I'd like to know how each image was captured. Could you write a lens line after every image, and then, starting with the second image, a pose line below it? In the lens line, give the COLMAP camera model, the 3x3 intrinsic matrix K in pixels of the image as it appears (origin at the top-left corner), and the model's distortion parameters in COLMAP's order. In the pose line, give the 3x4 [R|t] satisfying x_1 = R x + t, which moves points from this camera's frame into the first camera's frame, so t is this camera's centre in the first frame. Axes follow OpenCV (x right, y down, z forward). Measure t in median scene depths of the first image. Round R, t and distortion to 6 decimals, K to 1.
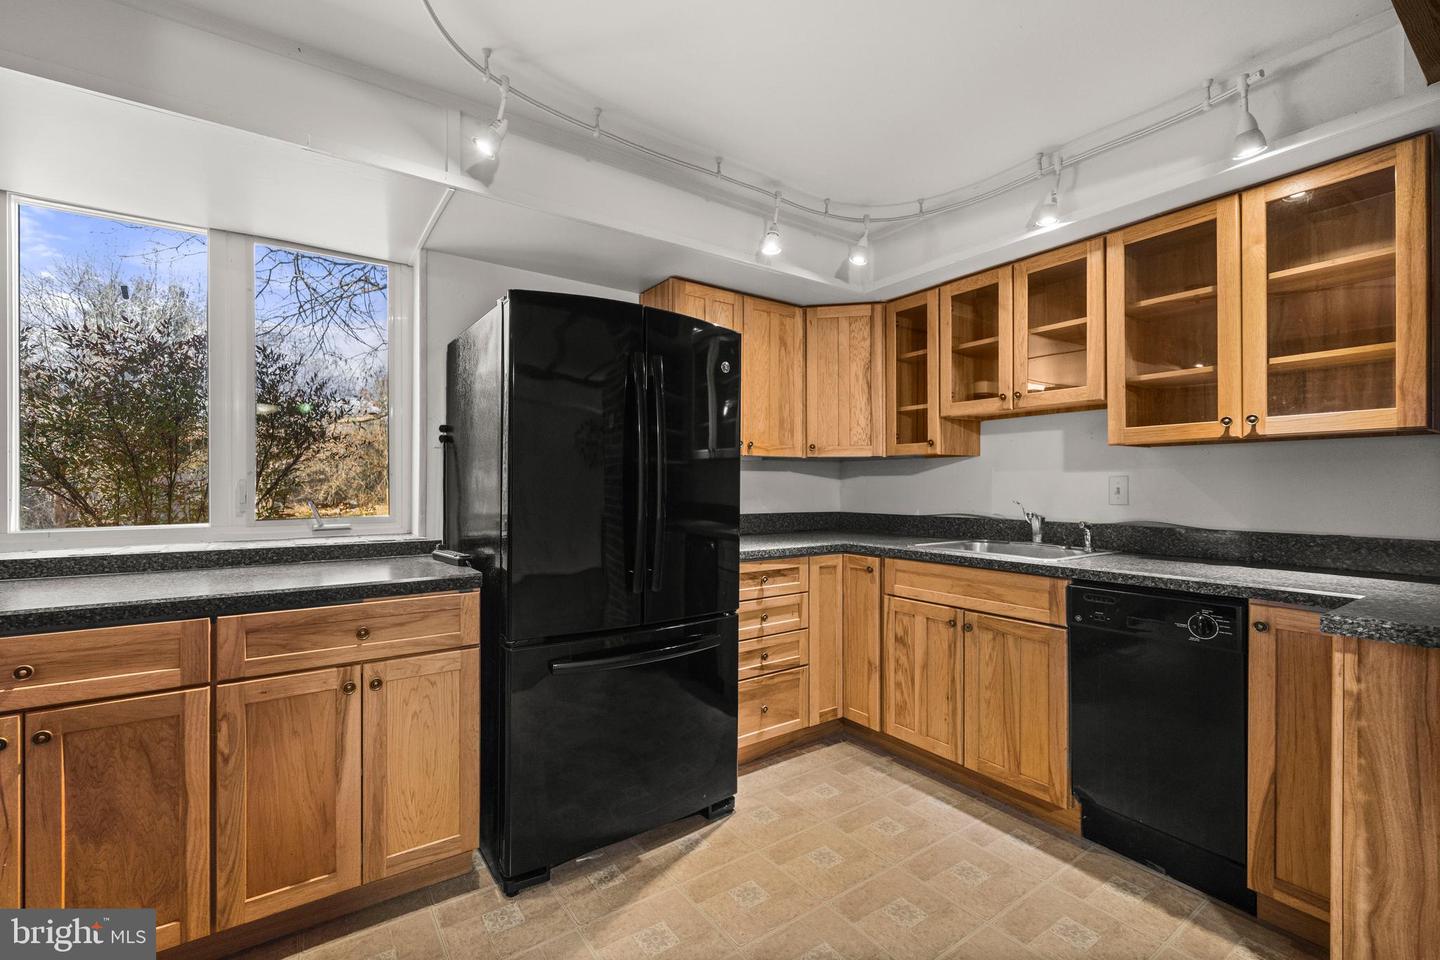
lens RADIAL K [[616.9, 0, 720.0], [0, 616.9, 480.0], [0, 0, 1]] dist [0.000735, 0.000174]
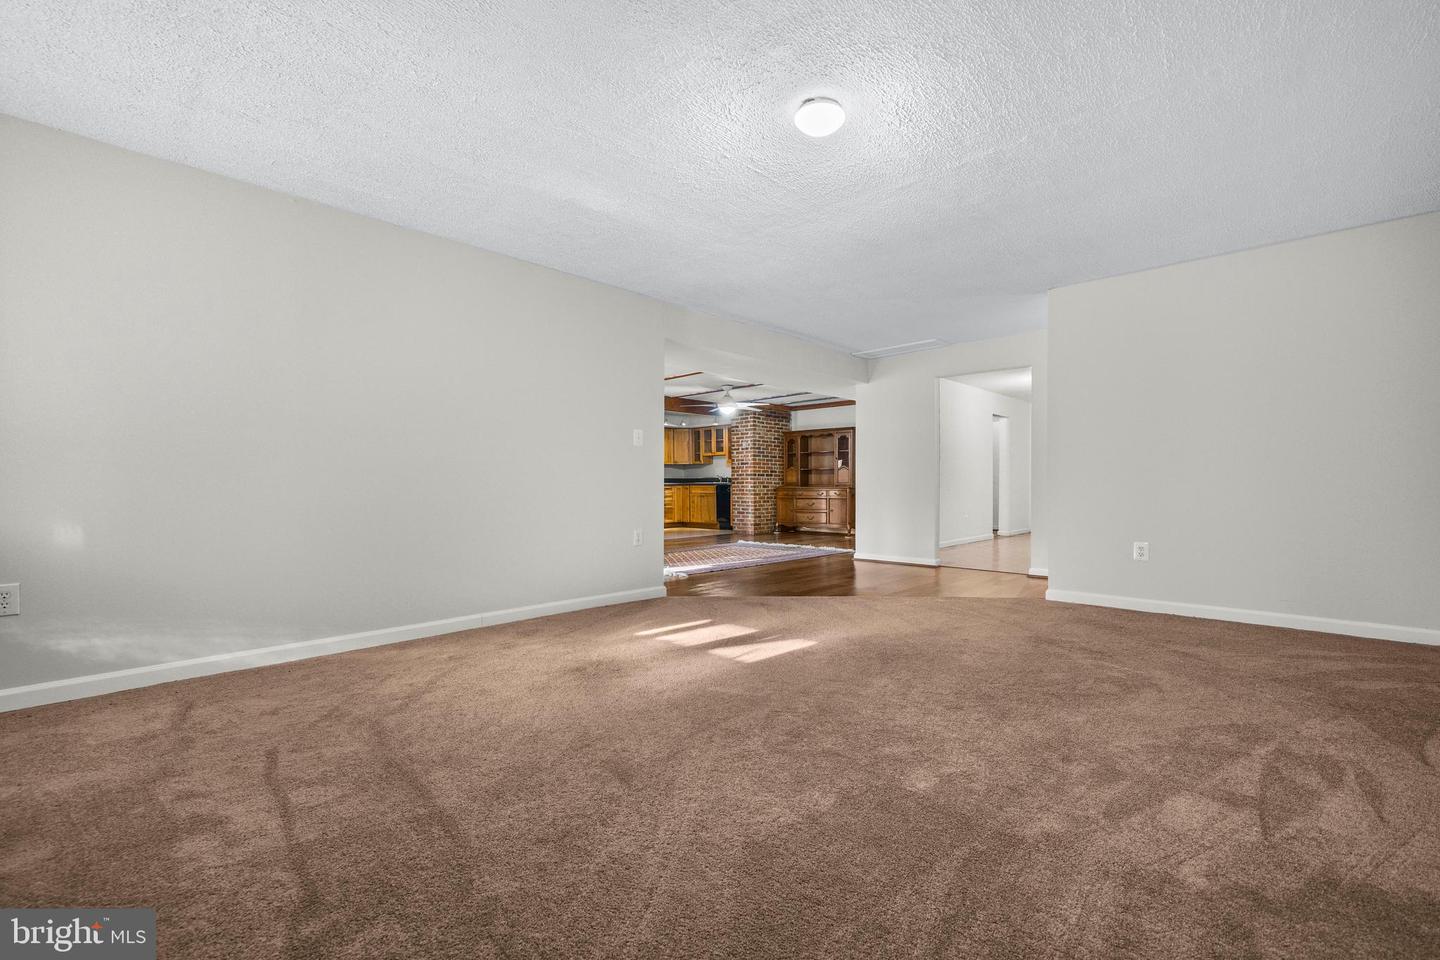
lens RADIAL K [[616.9, 0, 720.0], [0, 616.9, 480.0], [0, 0, 1]] dist [0.000735, 0.000174]
pose [[0.982800, -0.005439, 0.184592, -0.379919], [0.005376, 0.999985, 0.000840, 0.078296], [-0.184594, 0.000166, 0.982815, -3.668611]]
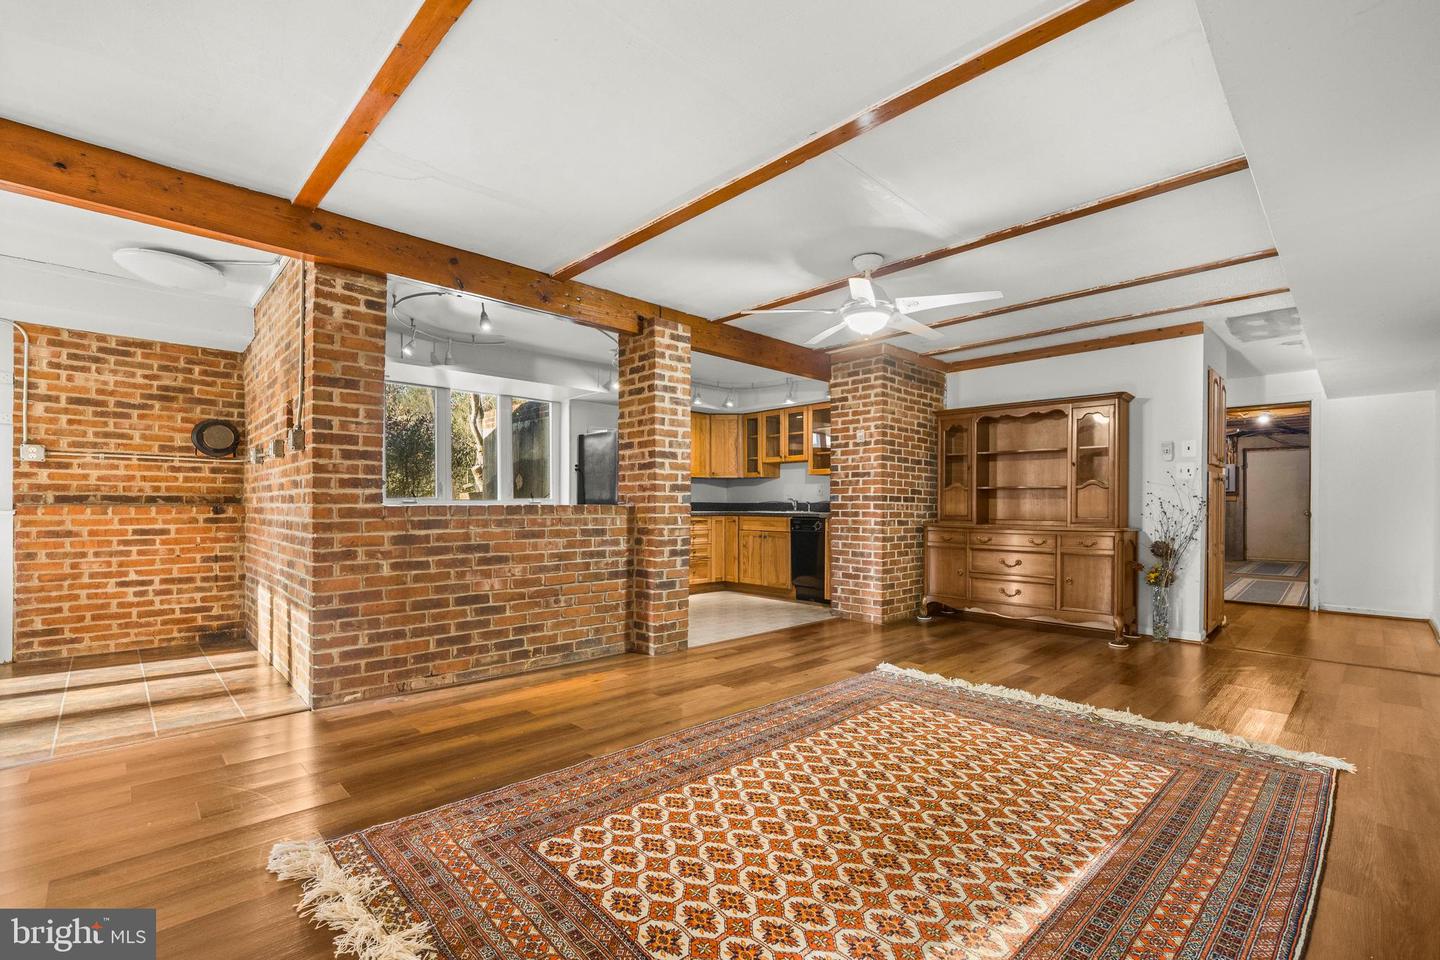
lens RADIAL K [[639.5, 0, 722.5], [0, 639.5, 503.5], [0, 0, 1]] dist [0.000270, 0.000039]
pose [[0.989349, 0.003980, 0.145508, -0.197644], [-0.004645, 0.999980, 0.004232, 0.059257], [-0.145488, -0.004863, 0.989348, -1.644023]]
